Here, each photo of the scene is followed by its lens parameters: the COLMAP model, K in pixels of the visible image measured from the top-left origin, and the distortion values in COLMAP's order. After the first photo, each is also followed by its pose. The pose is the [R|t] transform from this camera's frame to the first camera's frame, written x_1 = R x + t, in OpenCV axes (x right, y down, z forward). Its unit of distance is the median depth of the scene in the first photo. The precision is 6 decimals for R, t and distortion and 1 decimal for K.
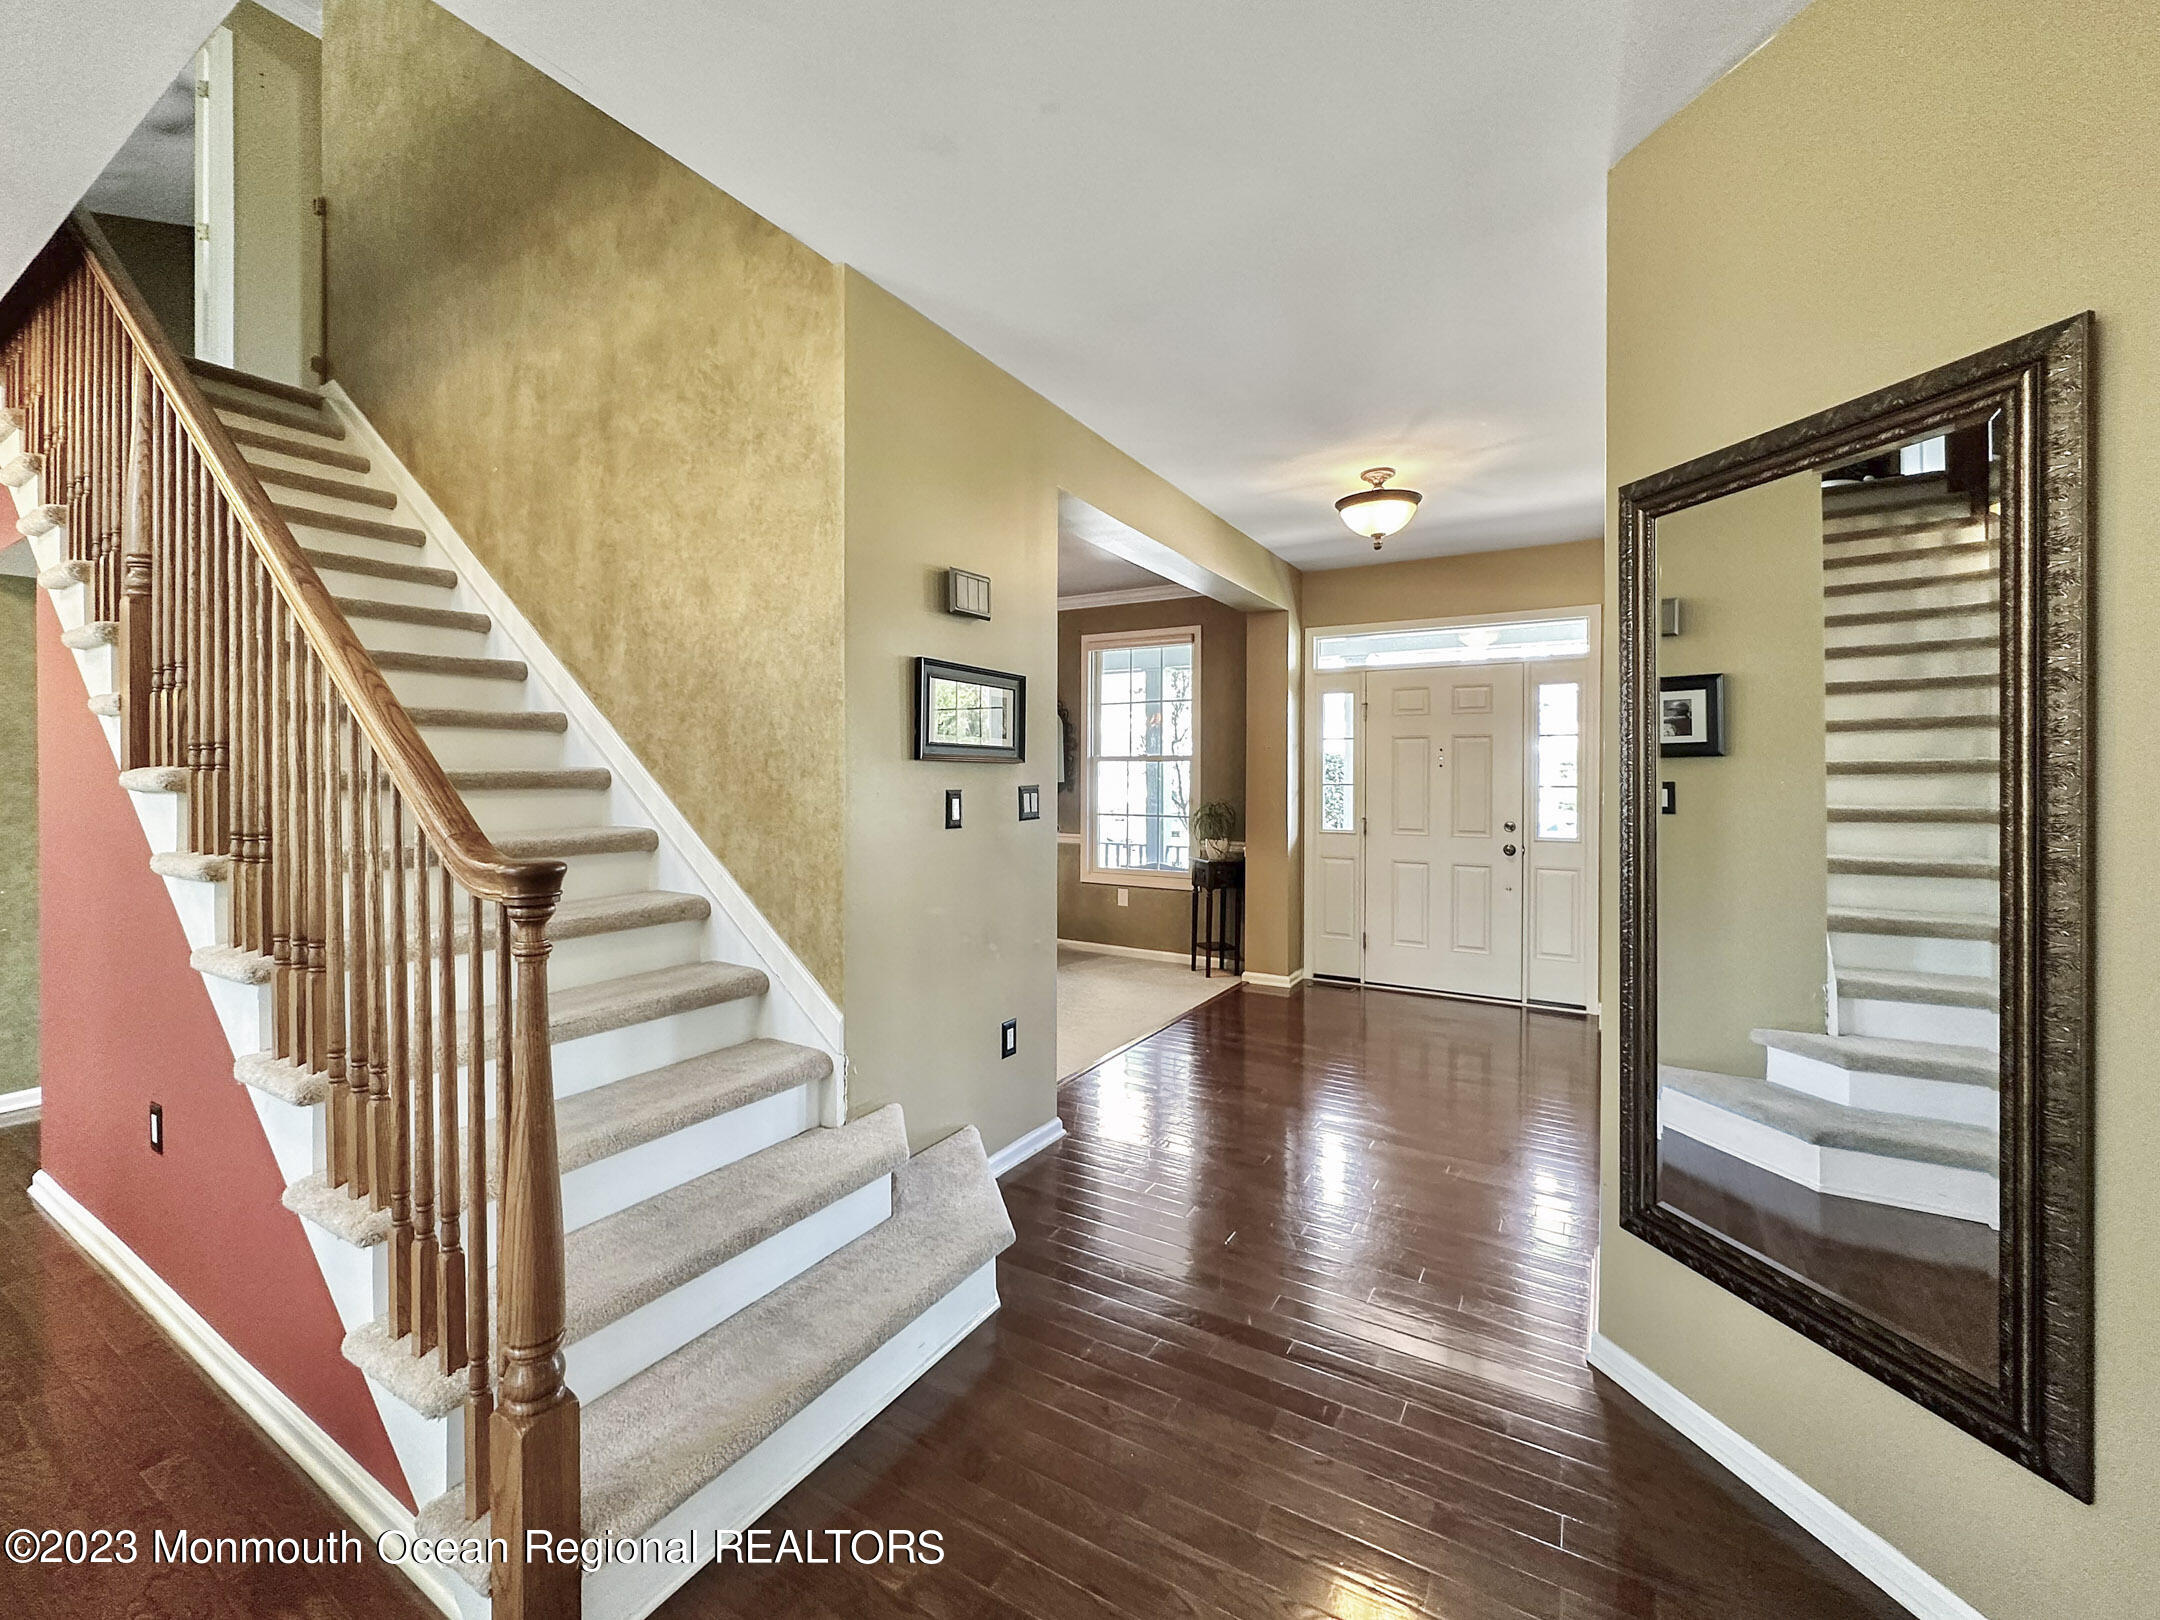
lens RADIAL K [[871.4, 0, 1059.5], [0, 871.4, 778.0], [0, 0, 1]] dist [-0.010151, -0.000062]
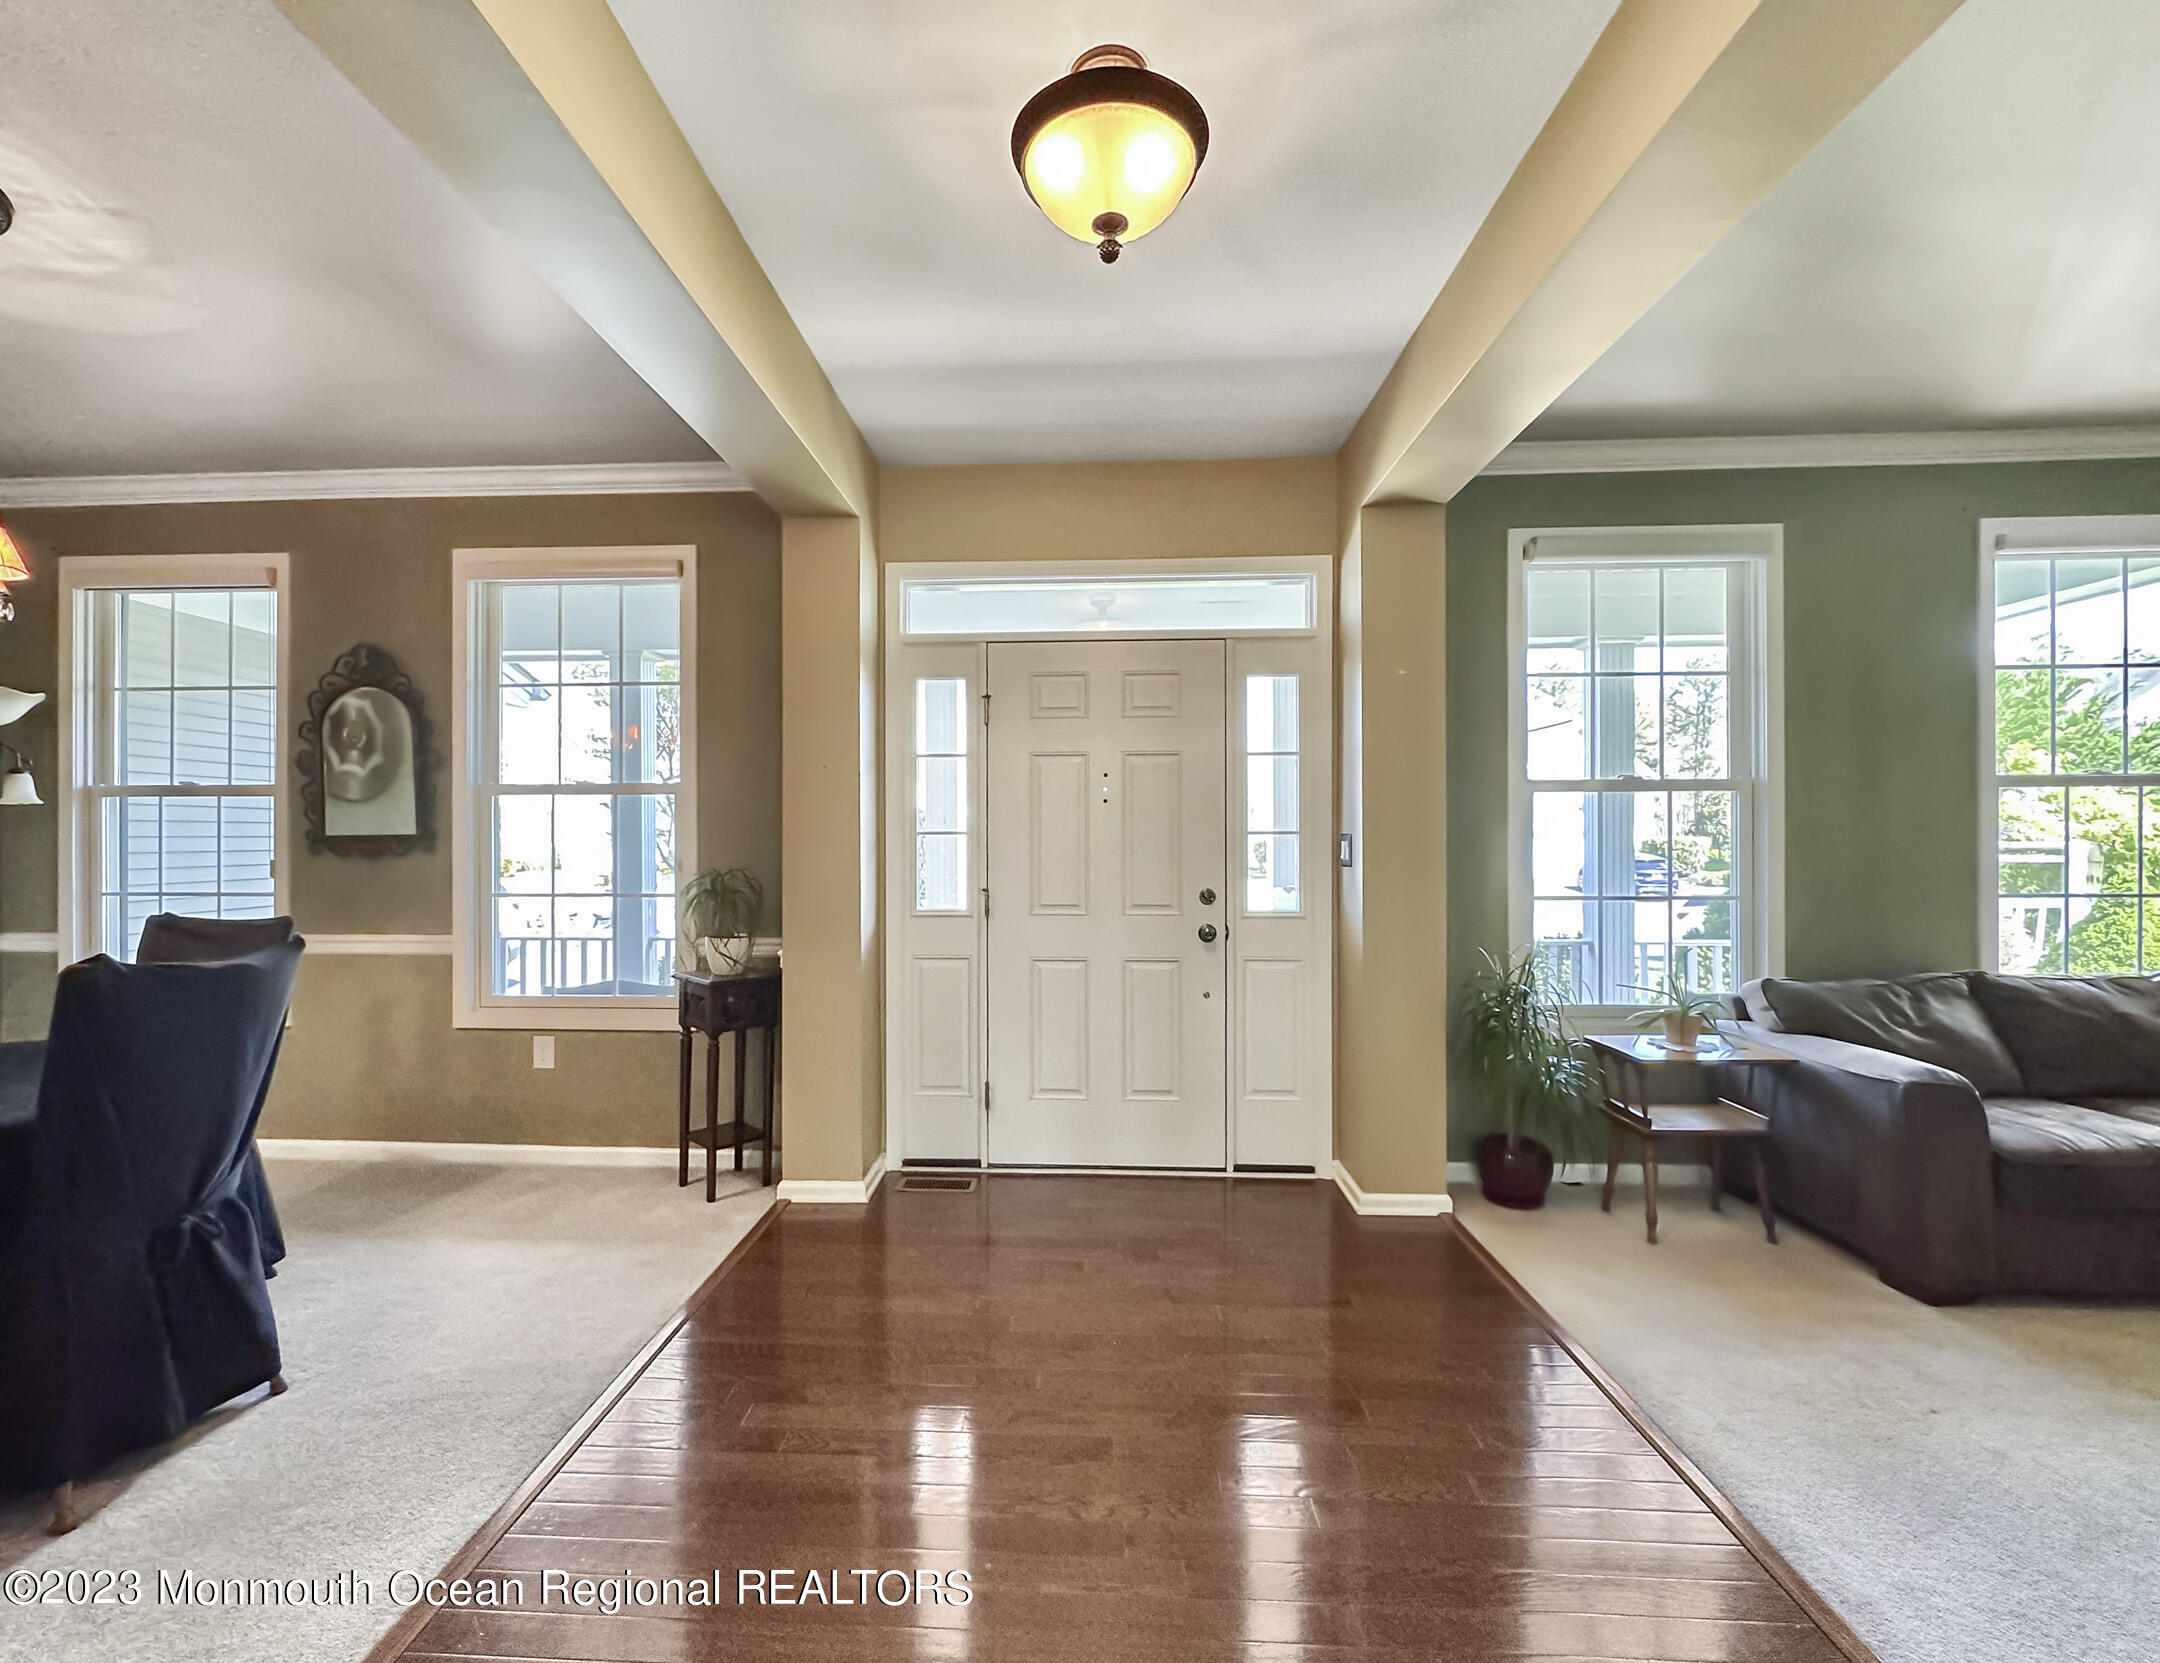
lens RADIAL K [[937.3, 0, 1062.1], [0, 937.3, 829.5], [0, 0, 1]] dist [0.000428, 0.000125]
pose [[0.875199, -0.004532, 0.483742, 0.082617], [0.006229, 0.999979, -0.001902, 0.006565], [-0.483723, 0.004678, 0.875209, 0.395987]]
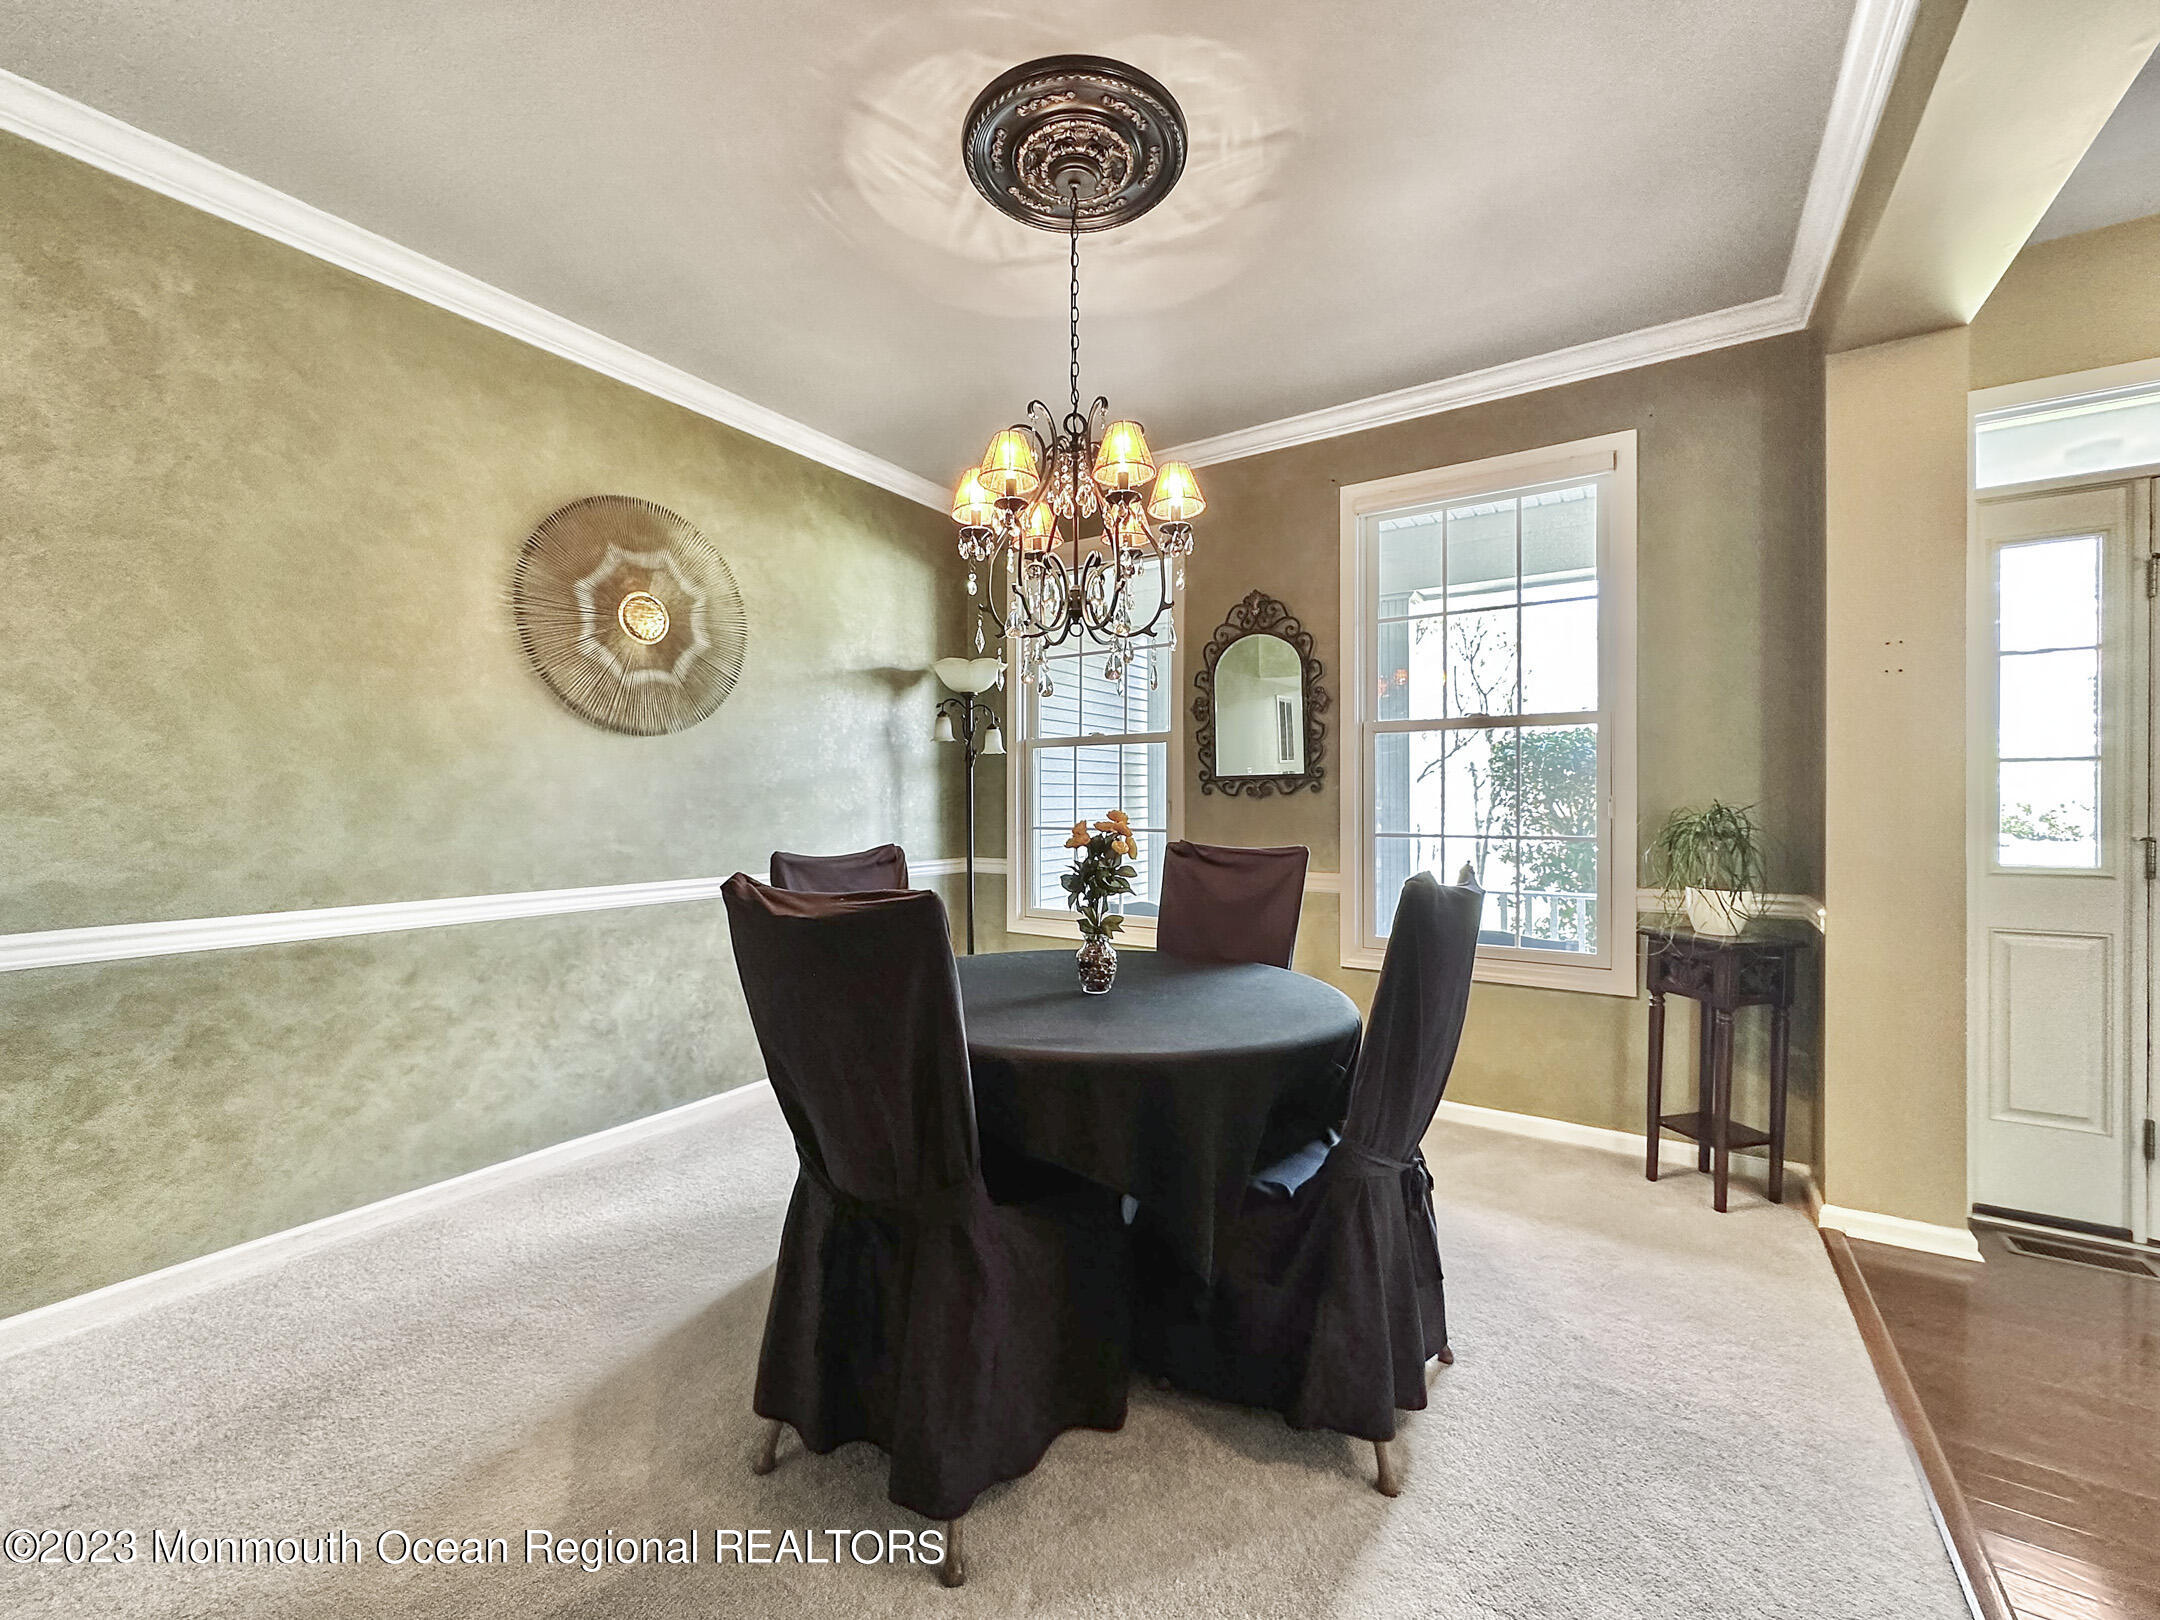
lens RADIAL K [[871.4, 0, 1087.3], [0, 871.4, 802.8], [0, 0, 1]] dist [-0.010151, -0.000062]
pose [[0.999459, -0.004104, -0.032624, -0.127367], [0.004096, 0.999992, -0.000319, 0.026338], [0.032625, 0.000185, 0.999468, 0.558877]]
